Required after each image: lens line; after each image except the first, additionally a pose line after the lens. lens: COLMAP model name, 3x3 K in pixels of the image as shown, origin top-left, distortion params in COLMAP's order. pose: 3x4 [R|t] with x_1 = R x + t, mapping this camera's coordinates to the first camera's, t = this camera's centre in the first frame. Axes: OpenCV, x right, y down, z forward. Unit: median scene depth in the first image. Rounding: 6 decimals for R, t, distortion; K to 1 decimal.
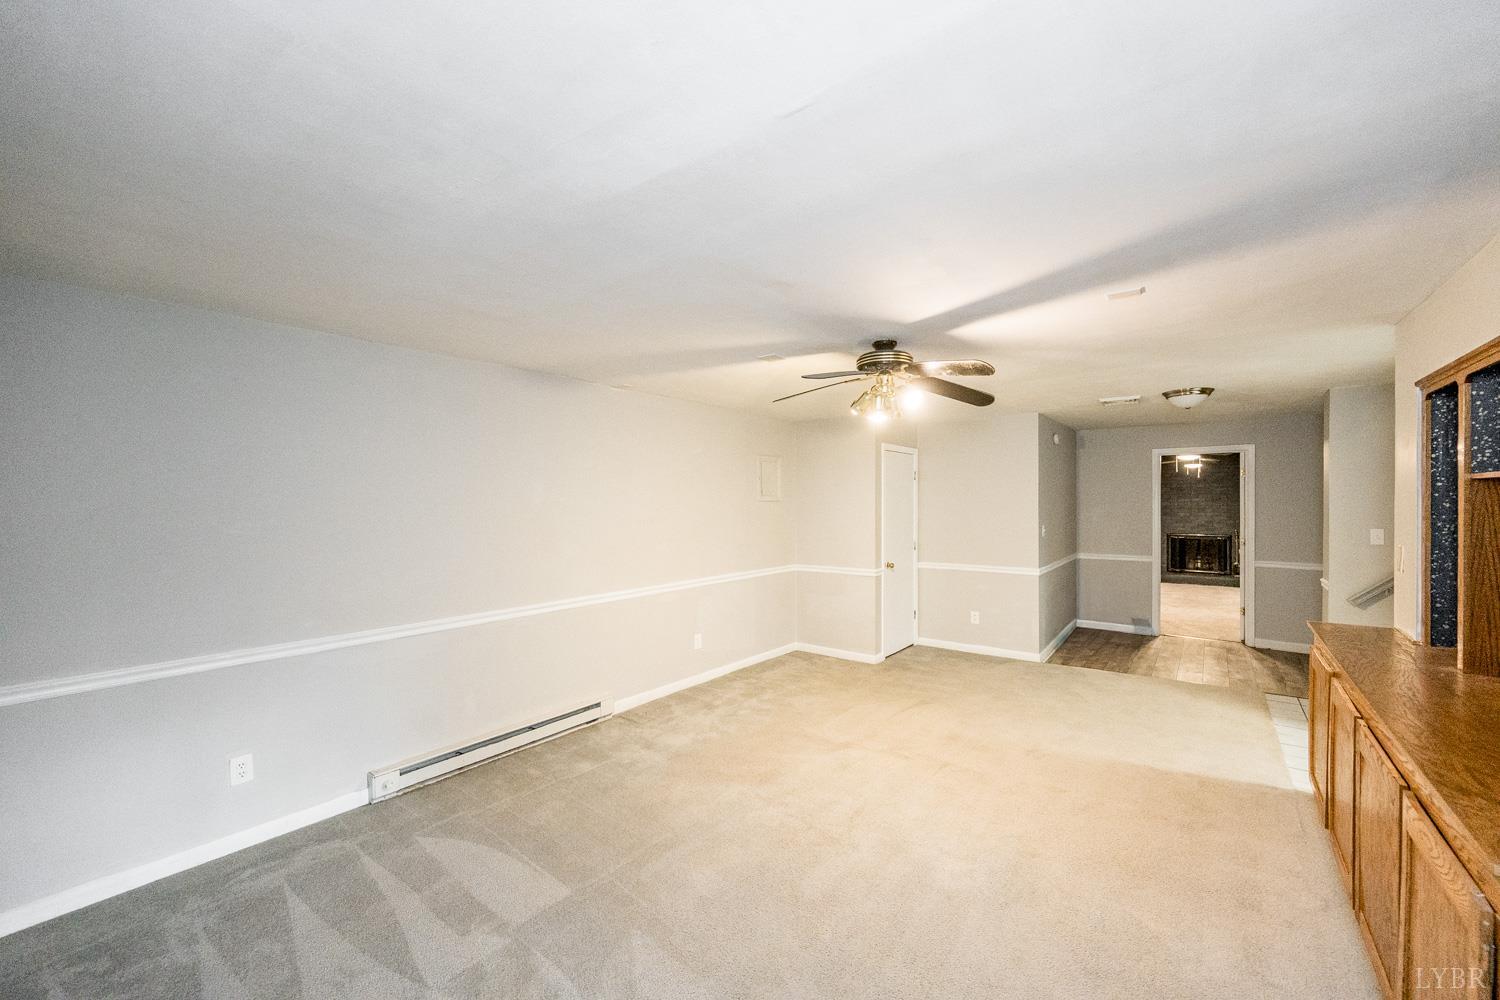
lens RADIAL K [[589.0, 0, 744.7], [0, 589.0, 500.7], [0, 0, 1]] dist [0.000356, -0.000681]
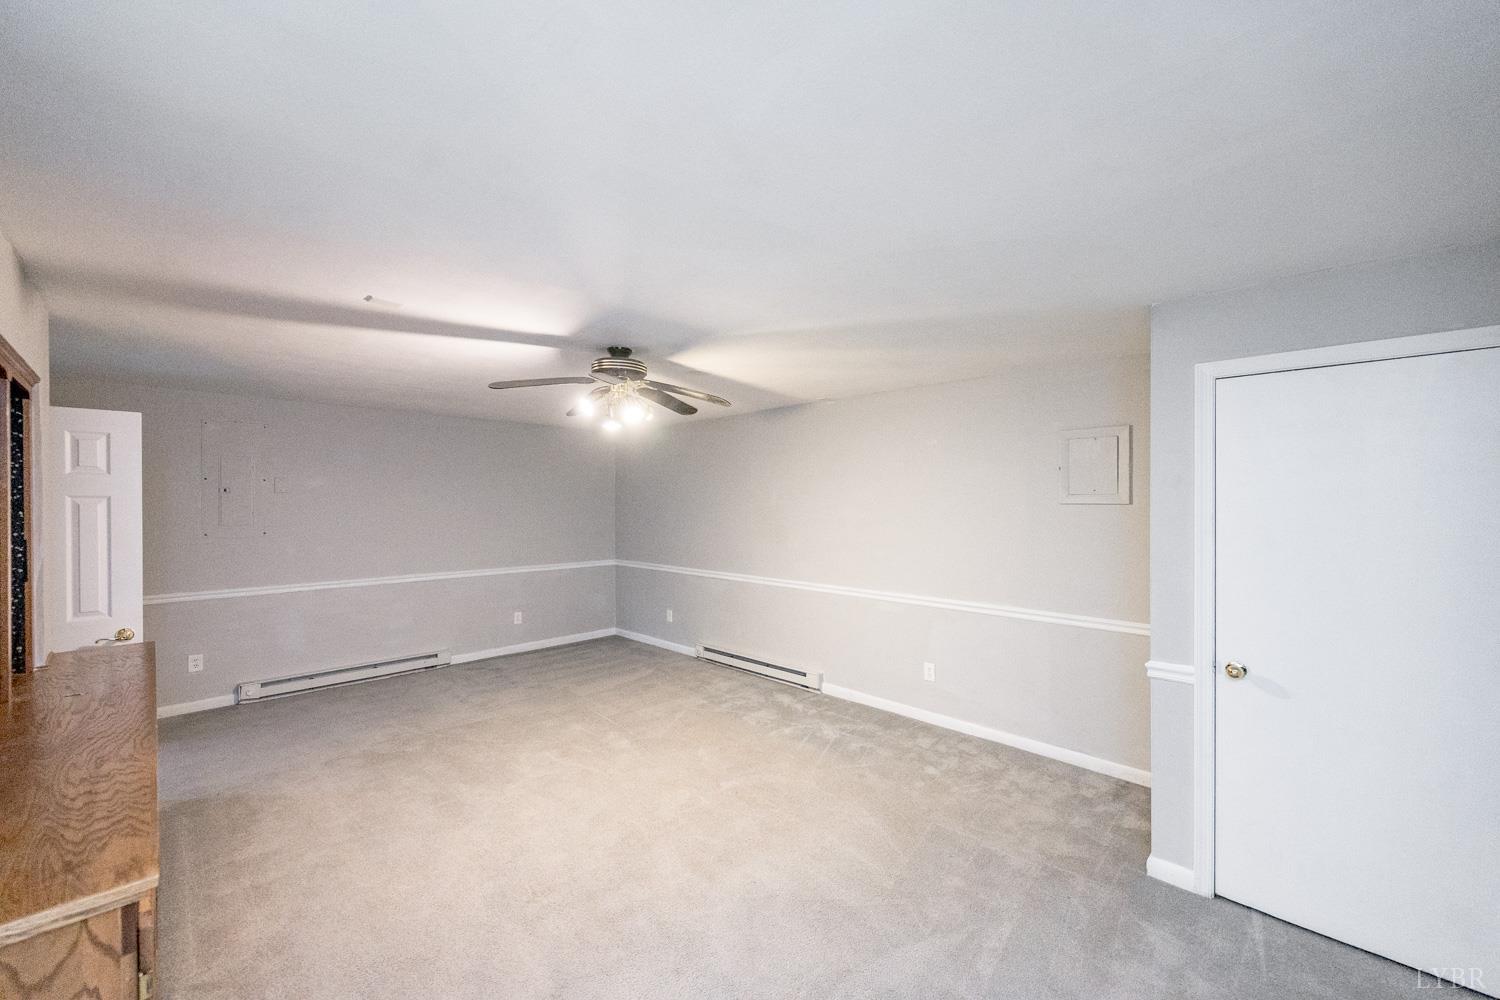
lens RADIAL K [[589.0, 0, 744.7], [0, 589.0, 500.7], [0, 0, 1]] dist [0.000356, -0.000681]
pose [[-0.101019, 0.001152, -0.994884, 0.942118], [-0.001585, 0.999998, 0.001319, -0.004254], [0.994883, 0.001710, -0.101016, 1.000058]]
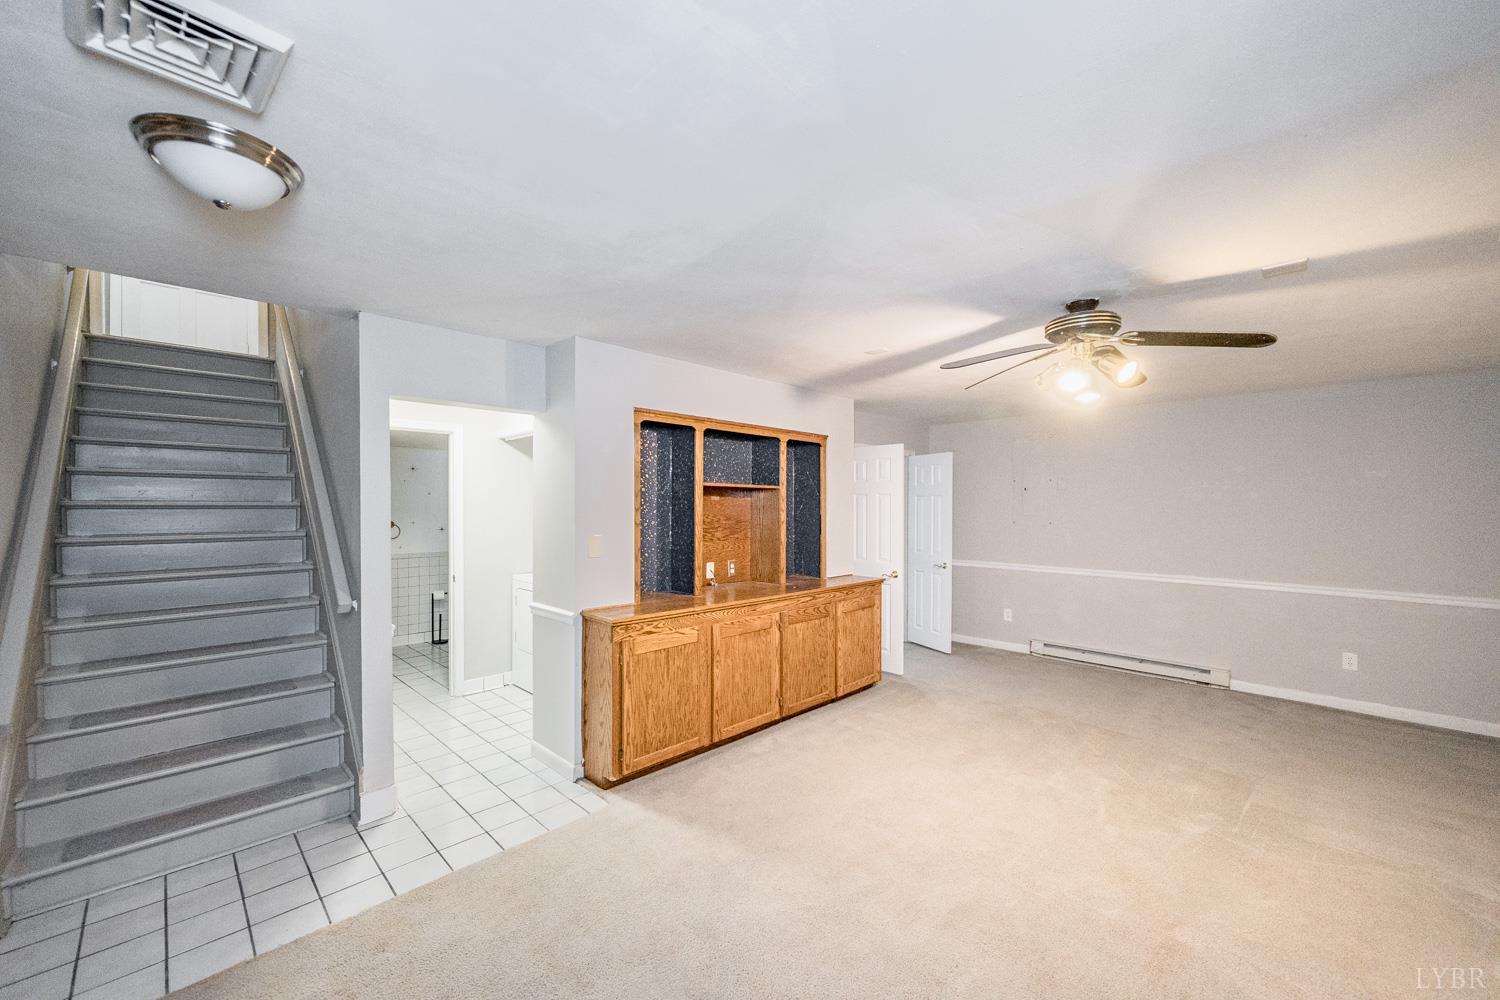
lens RADIAL K [[589.0, 0, 744.7], [0, 589.0, 500.7], [0, 0, 1]] dist [0.000356, -0.000681]
pose [[-0.993588, 0.002631, 0.113031, 0.481254], [0.002494, 0.999996, -0.001357, 0.007598], [-0.113034, -0.001067, -0.993591, 1.429751]]
